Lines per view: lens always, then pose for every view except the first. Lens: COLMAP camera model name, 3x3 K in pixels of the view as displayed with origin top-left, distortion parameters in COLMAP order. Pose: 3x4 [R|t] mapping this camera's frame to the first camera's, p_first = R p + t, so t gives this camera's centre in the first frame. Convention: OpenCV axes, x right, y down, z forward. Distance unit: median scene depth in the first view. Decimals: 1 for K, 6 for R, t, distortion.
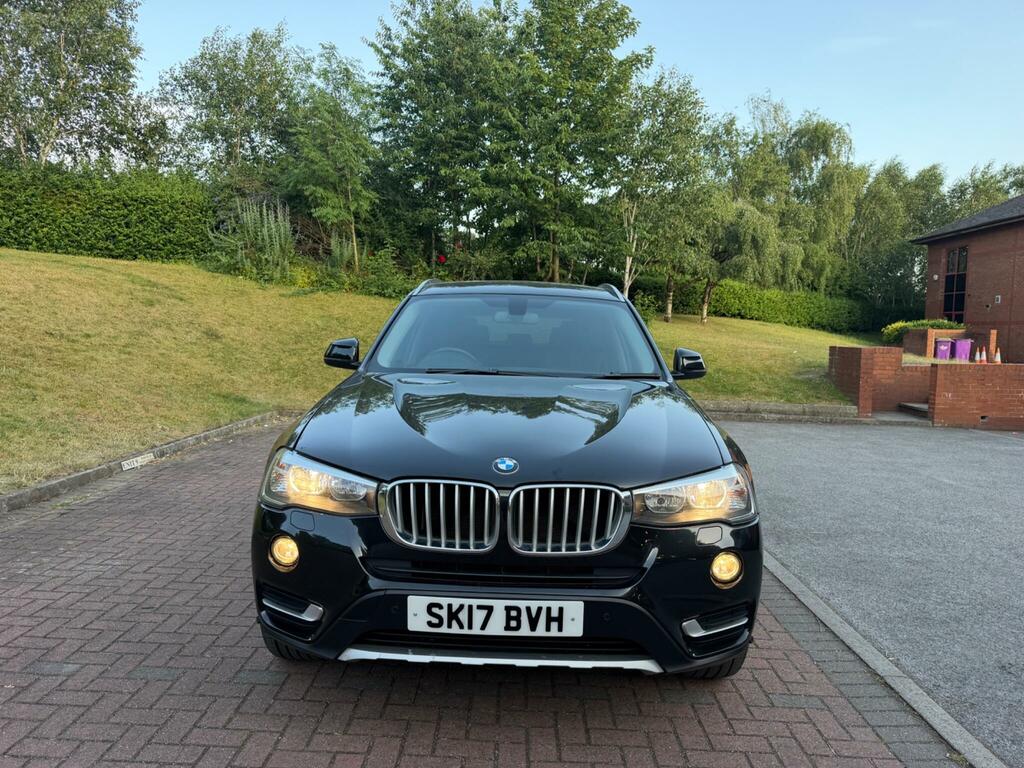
lens RADIAL K [[710.2, 0, 508.9], [0, 710.2, 388.6], [0, 0, 1]] dist [0.063852, -0.085838]
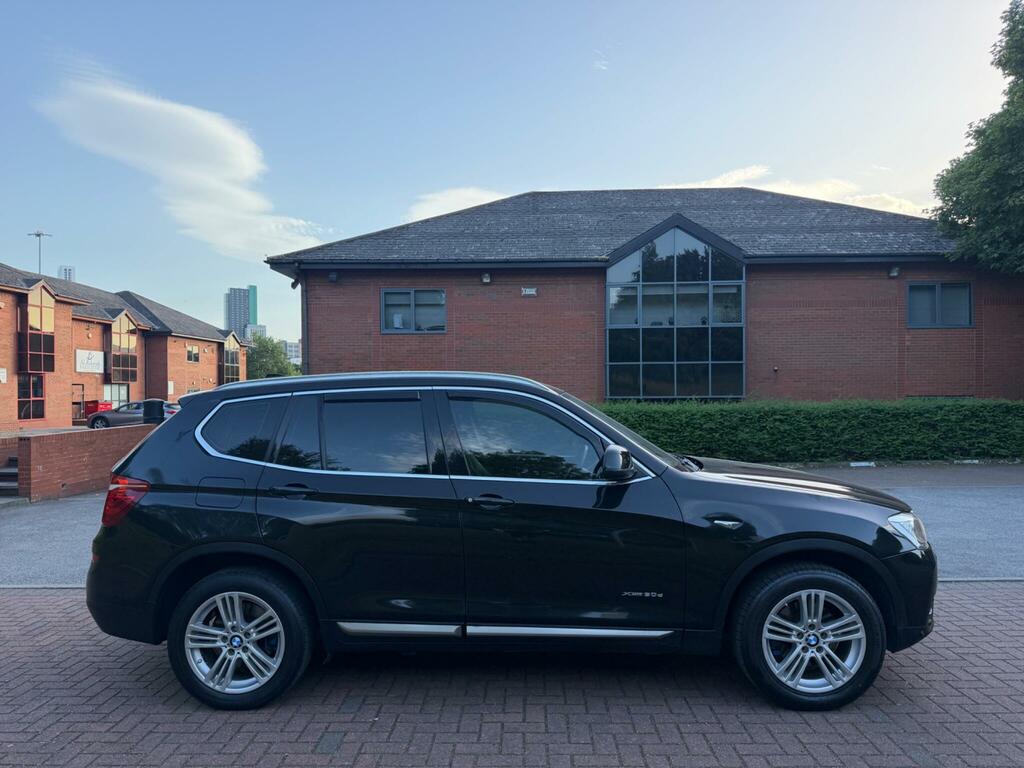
lens RADIAL K [[713.5, 0, 512.4], [0, 713.5, 388.7], [0, 0, 1]] dist [0.005113, 0.000079]
pose [[0.001895, -0.009186, 0.999956, -0.281771], [0.086491, 0.996212, 0.008988, -0.040793], [-0.996251, 0.086470, 0.002683, 0.278760]]
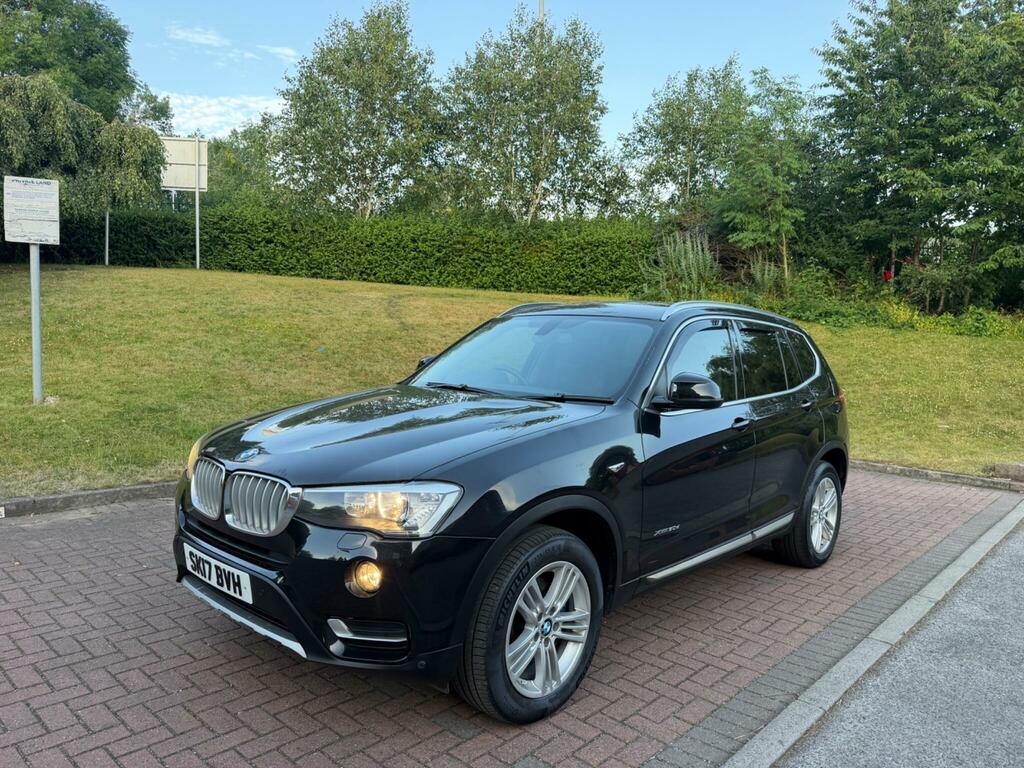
lens RADIAL K [[710.2, 0, 508.9], [0, 710.2, 388.6], [0, 0, 1]] dist [0.063852, -0.085838]
pose [[0.750039, 0.041882, -0.660067, 0.159825], [-0.067352, 0.997642, -0.013231, -0.002337], [0.657956, 0.054381, 0.751090, 0.051378]]
